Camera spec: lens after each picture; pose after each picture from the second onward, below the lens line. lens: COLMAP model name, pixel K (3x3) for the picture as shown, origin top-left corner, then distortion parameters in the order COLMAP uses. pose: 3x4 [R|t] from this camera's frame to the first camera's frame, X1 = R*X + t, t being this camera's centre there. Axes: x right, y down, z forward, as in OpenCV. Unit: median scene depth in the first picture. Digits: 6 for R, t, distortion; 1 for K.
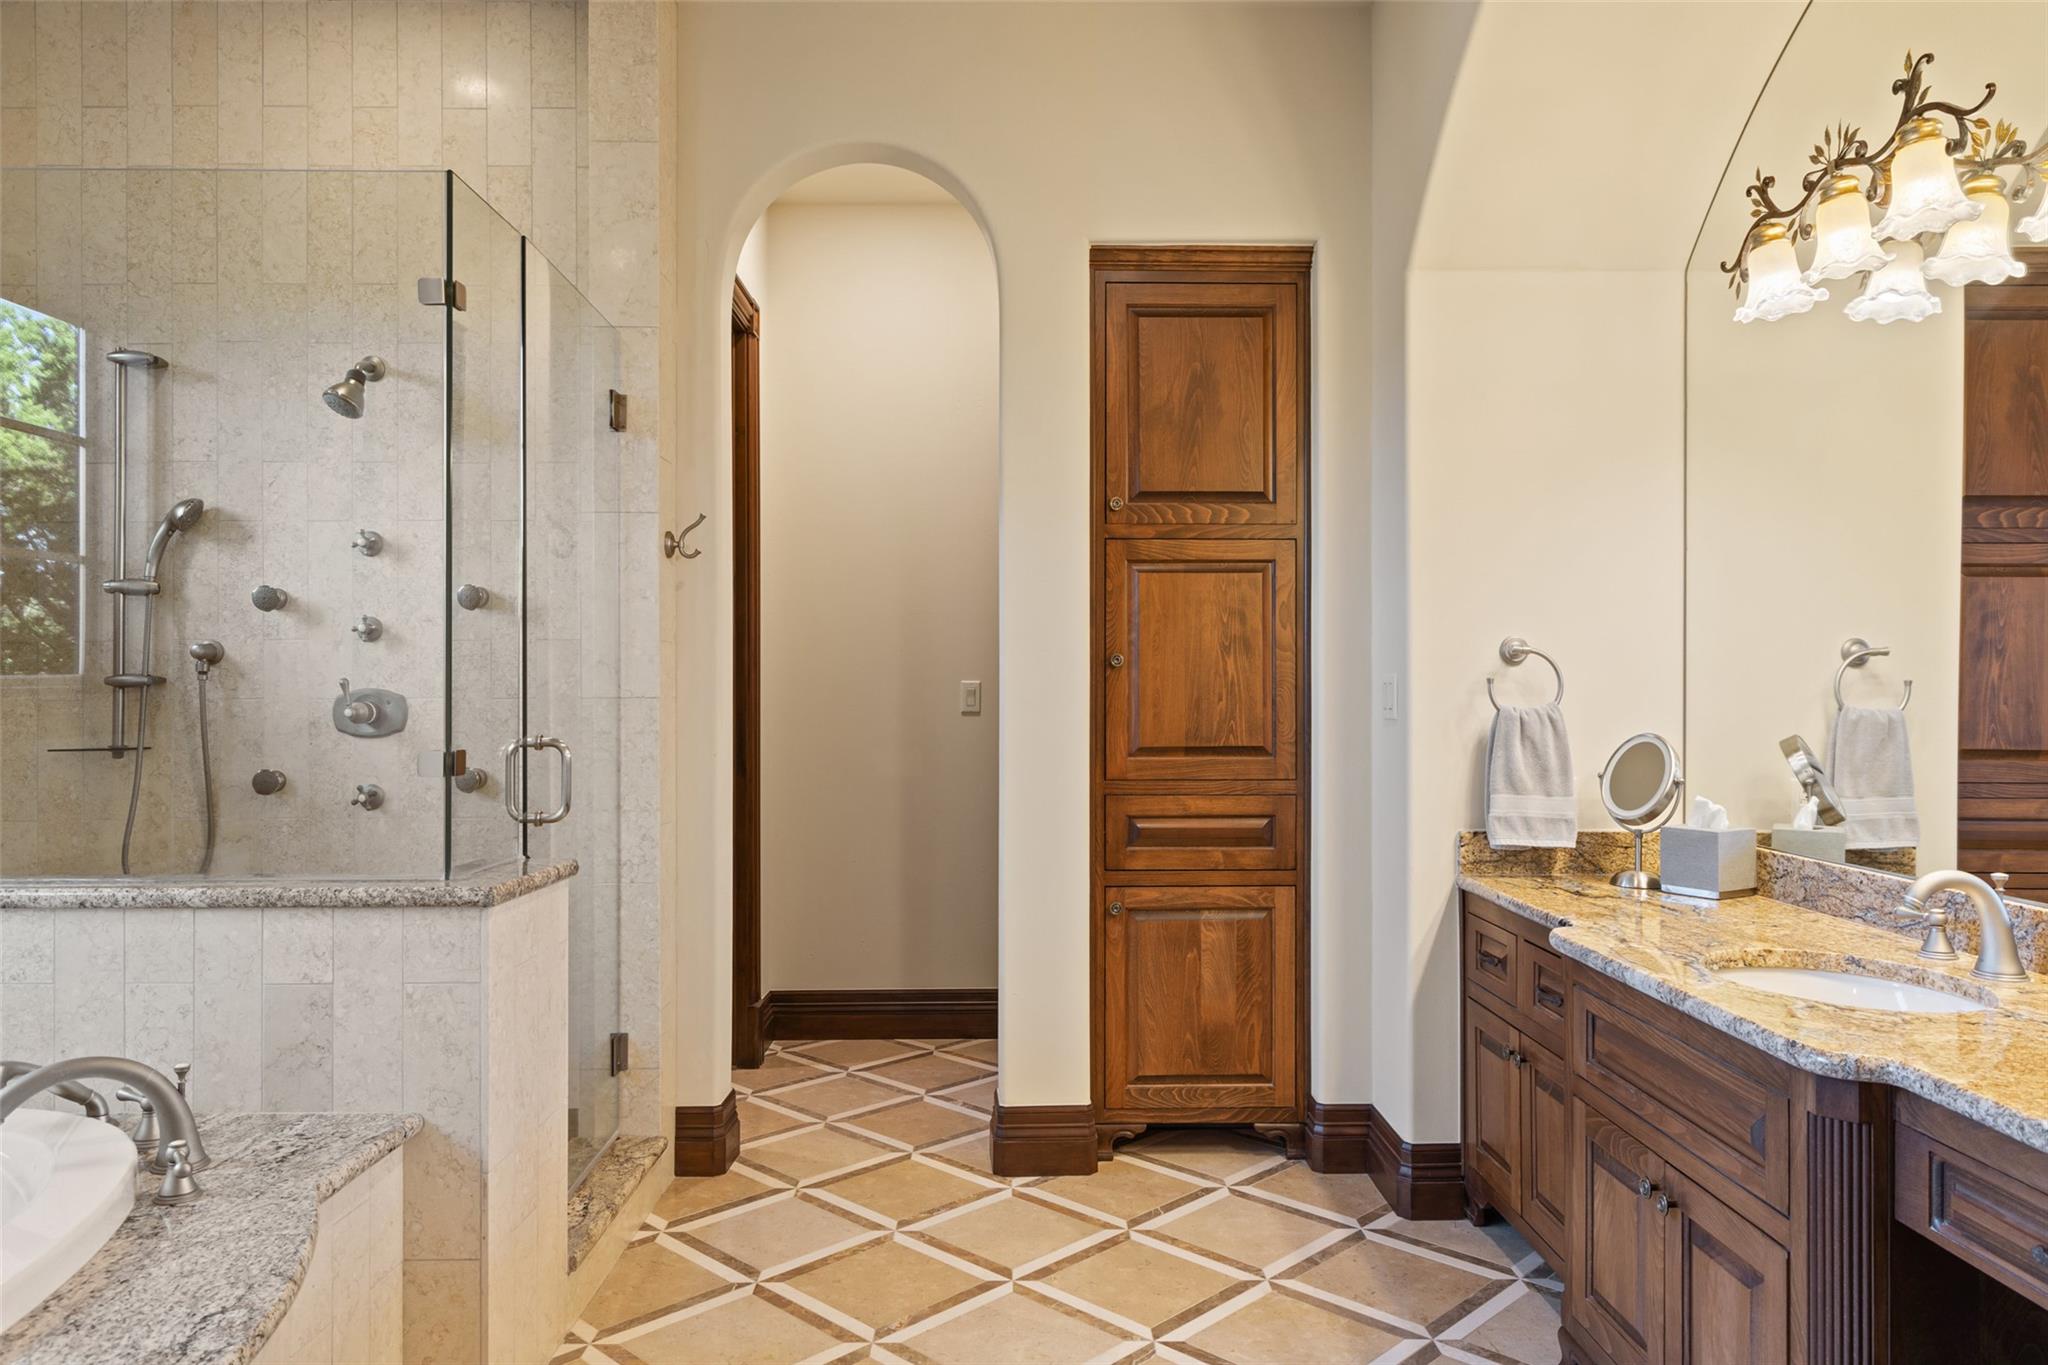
lens RADIAL K [[1389.4, 0, 1024.8], [0, 1389.4, 684.9], [0, 0, 1]] dist [0.002397, 0.001443]
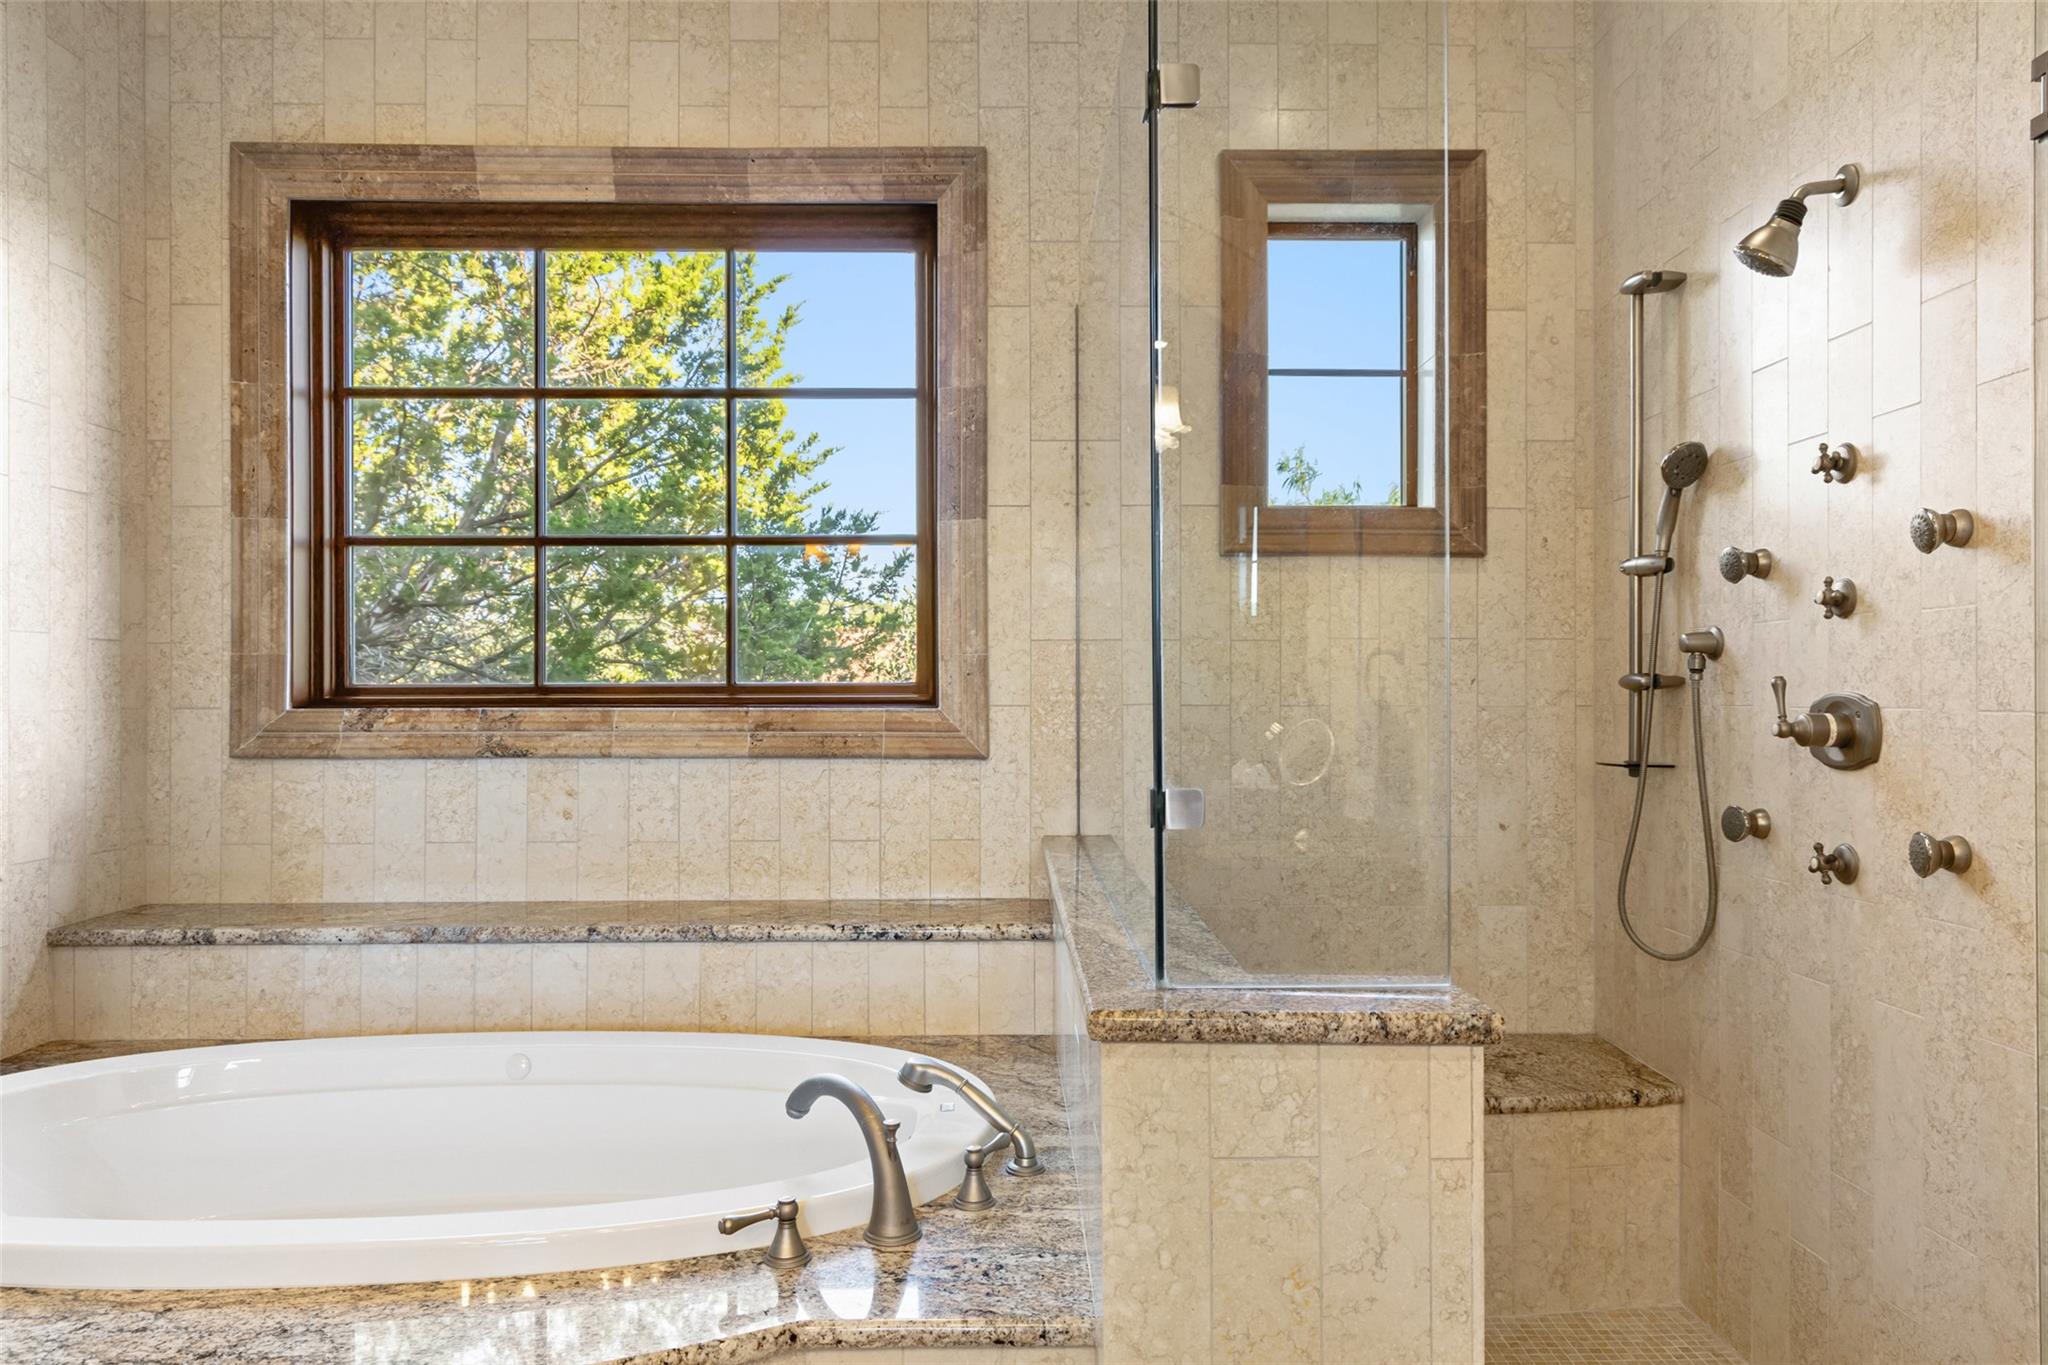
lens RADIAL K [[1389.4, 0, 1023.4], [0, 1389.4, 682.2], [0, 0, 1]] dist [0.002397, 0.001443]
pose [[0.008217, -0.005234, -0.999953, 0.158686], [0.002915, 0.999982, -0.005210, 0.000473], [0.999962, -0.002872, 0.008232, 0.621636]]
